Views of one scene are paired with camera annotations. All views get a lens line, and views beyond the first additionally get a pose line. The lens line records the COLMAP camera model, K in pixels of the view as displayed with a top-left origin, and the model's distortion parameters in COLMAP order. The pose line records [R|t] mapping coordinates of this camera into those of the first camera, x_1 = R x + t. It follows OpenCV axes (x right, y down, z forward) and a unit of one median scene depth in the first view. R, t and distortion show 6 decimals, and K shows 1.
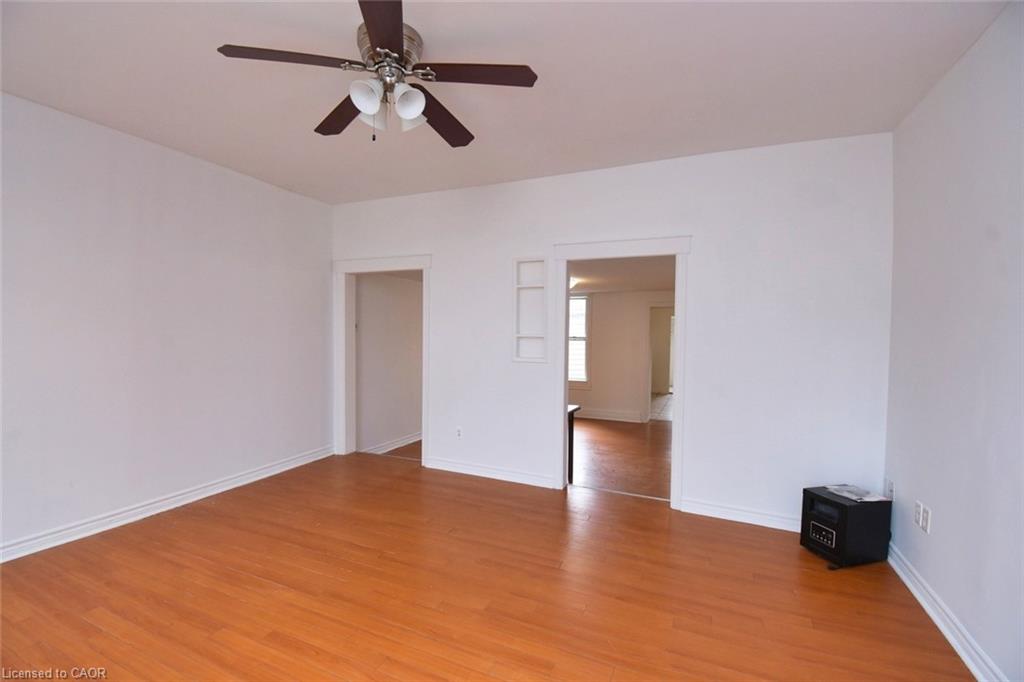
lens RADIAL K [[454.8, 0, 510.6], [0, 454.8, 337.5], [0, 0, 1]] dist [0.006495, -0.018326]
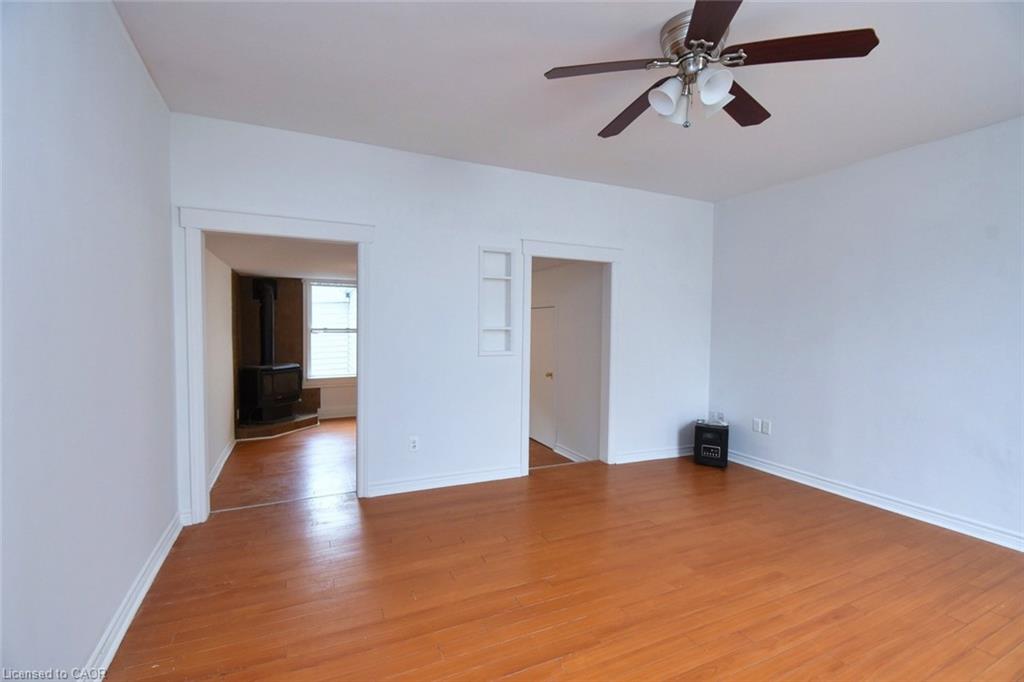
lens RADIAL K [[454.8, 0, 505.3], [0, 454.8, 335.2], [0, 0, 1]] dist [0.006495, -0.018326]
pose [[0.665659, -0.027830, 0.745737, -0.903860], [0.009580, 0.999541, 0.028750, -0.024260], [-0.746194, -0.011994, 0.665620, 0.446073]]
